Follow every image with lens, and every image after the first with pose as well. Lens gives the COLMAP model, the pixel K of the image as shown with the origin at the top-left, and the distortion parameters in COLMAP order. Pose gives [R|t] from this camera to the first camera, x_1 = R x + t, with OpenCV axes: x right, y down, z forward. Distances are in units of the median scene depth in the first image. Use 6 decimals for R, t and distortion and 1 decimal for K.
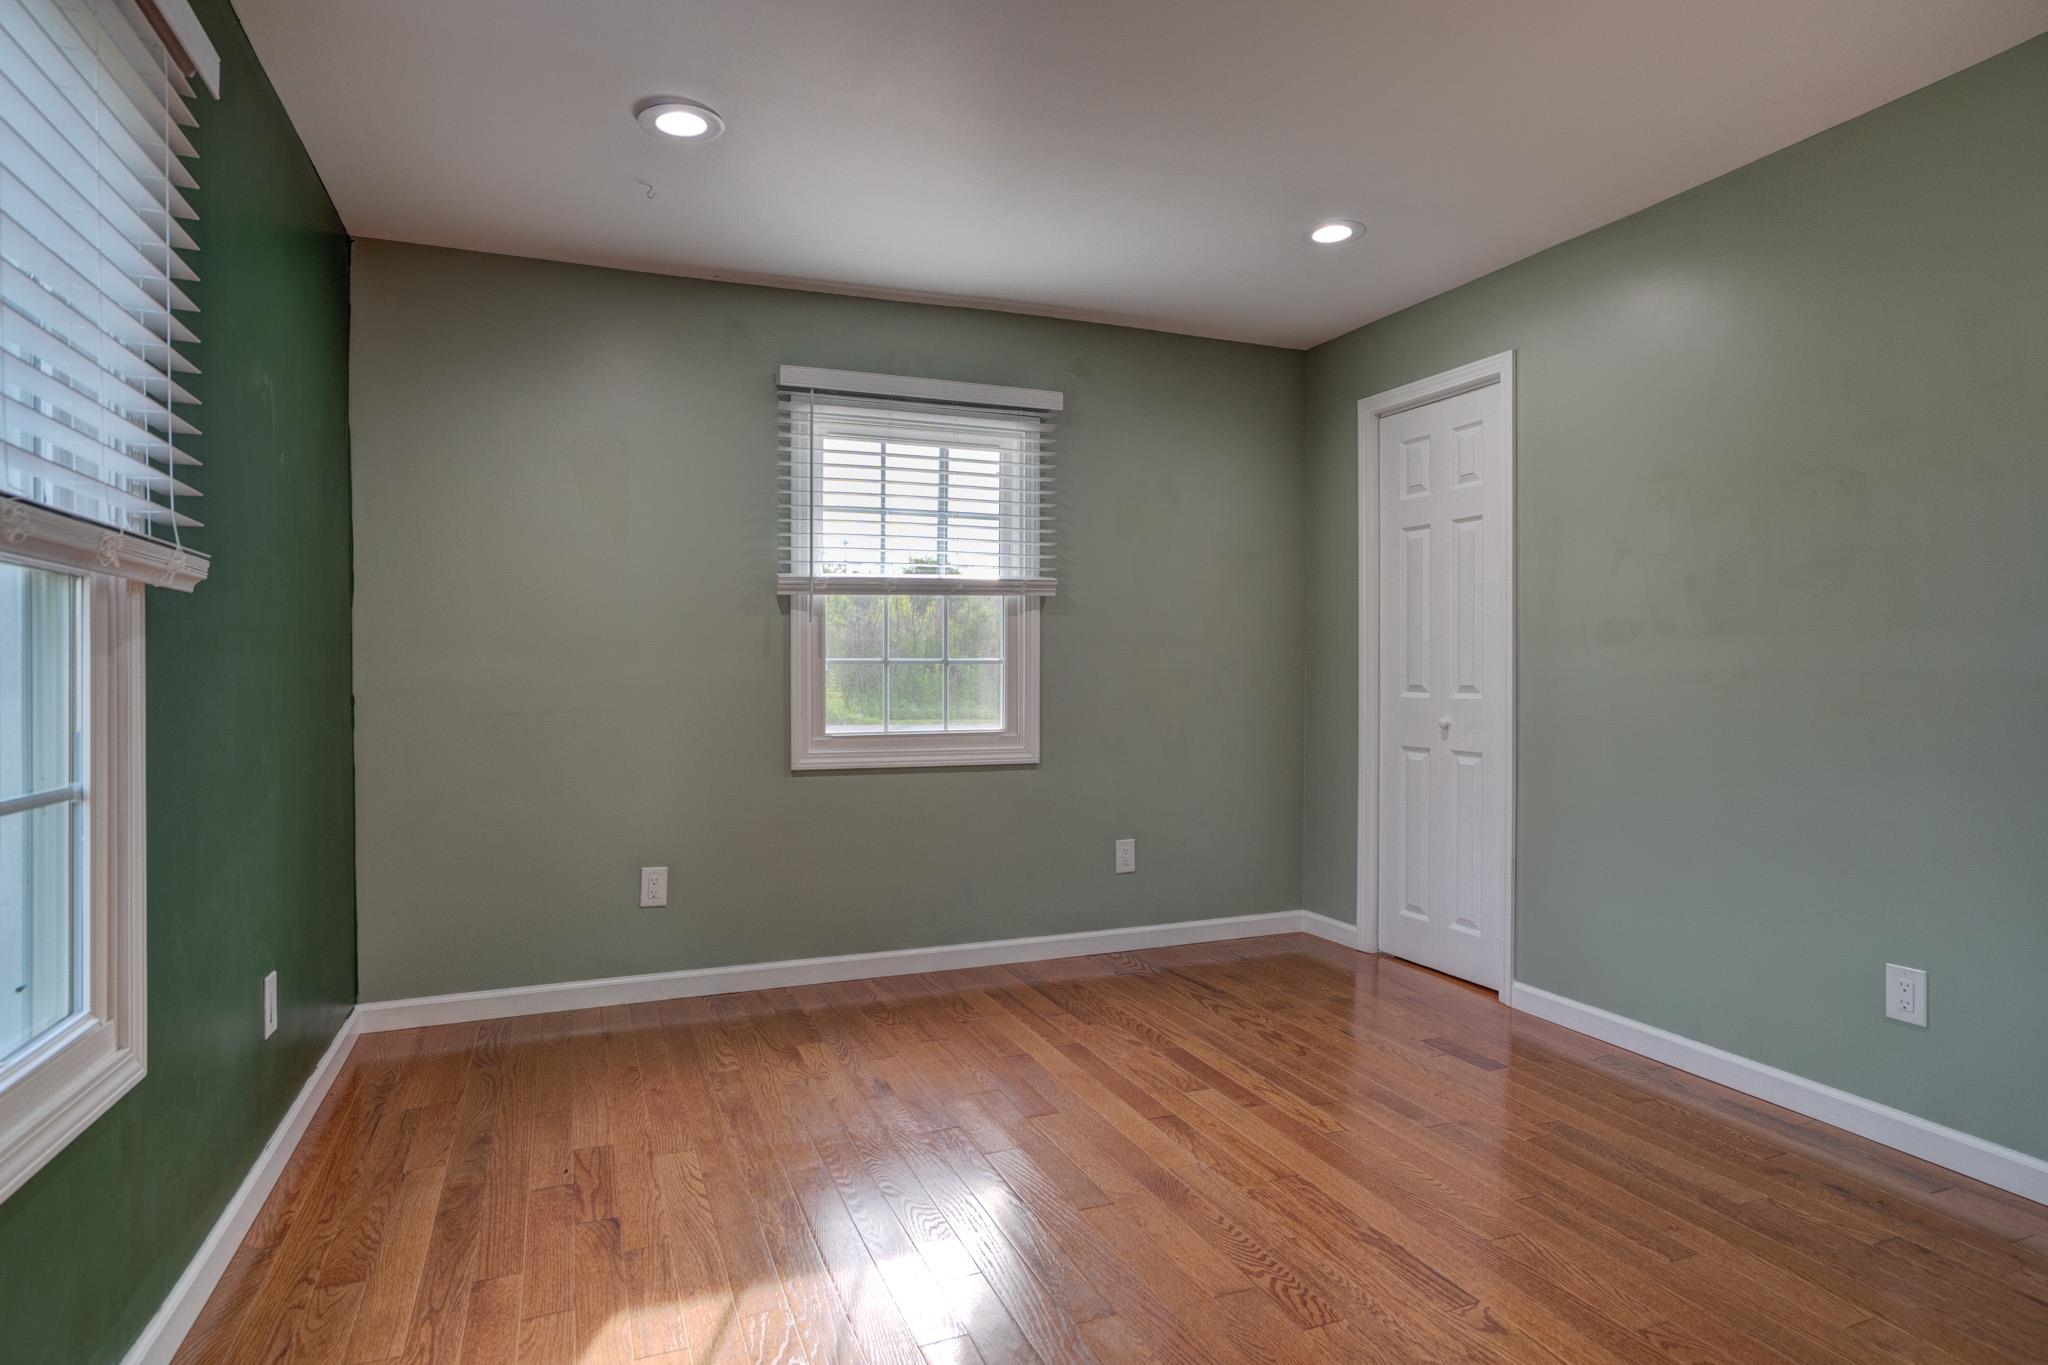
lens RADIAL K [[1115.3, 0, 1030.0], [0, 1115.3, 658.8], [0, 0, 1]] dist [-0.040092, 0.027594]
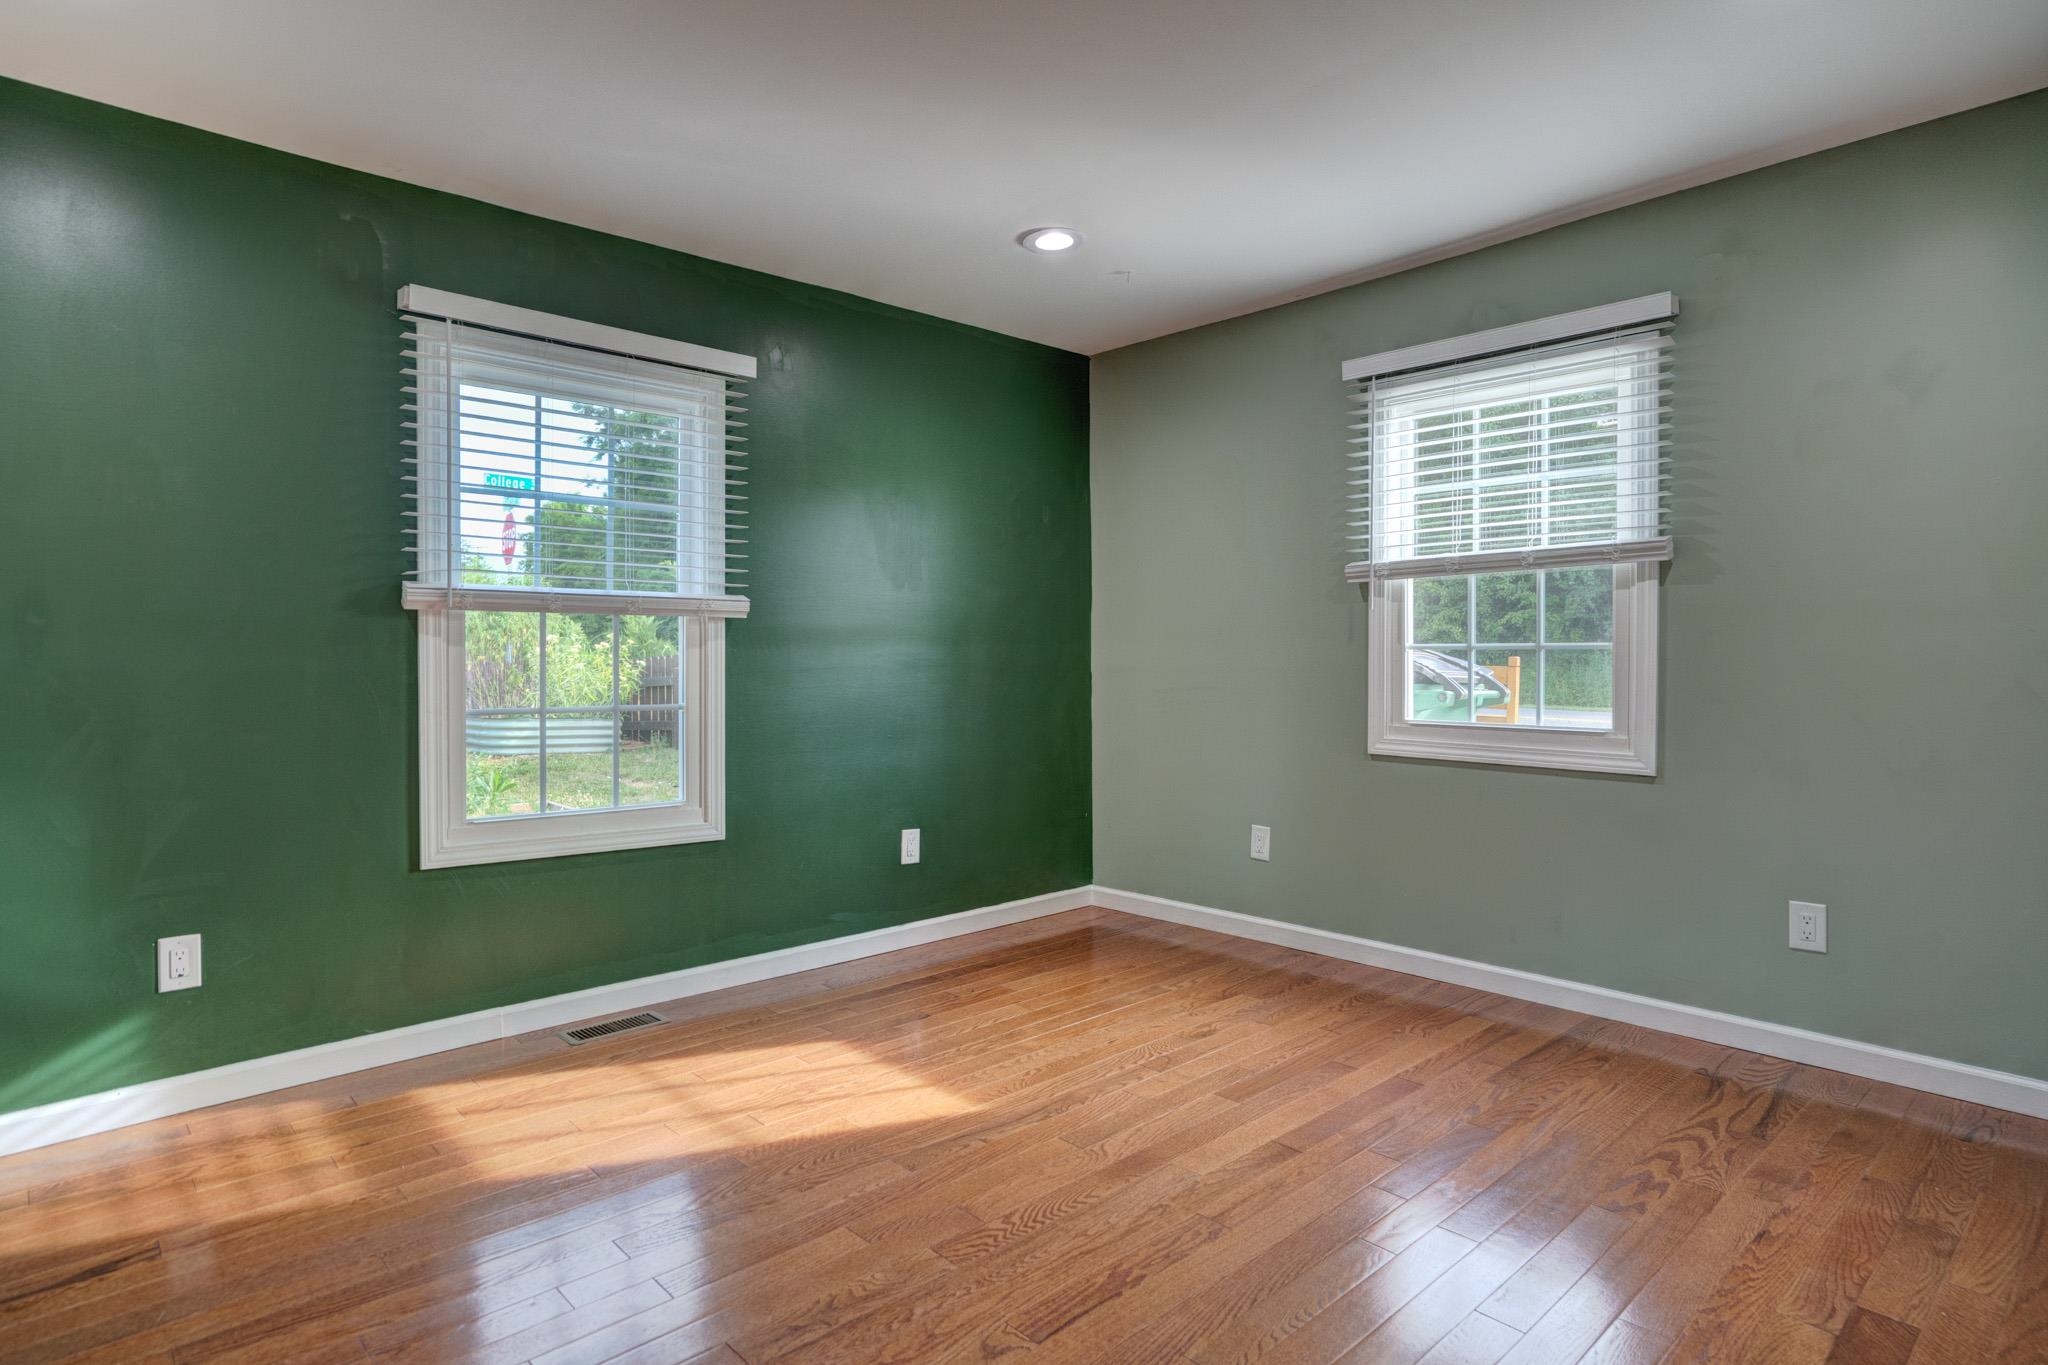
lens RADIAL K [[1091.3, 0, 950.5], [0, 1091.3, 660.0], [0, 0, 1]] dist [-0.036388, 0.024949]
pose [[0.325786, 0.008212, -0.945408, 0.629404], [0.009672, 0.999881, 0.012018, -0.001768], [0.945394, -0.013059, 0.325668, 0.325418]]
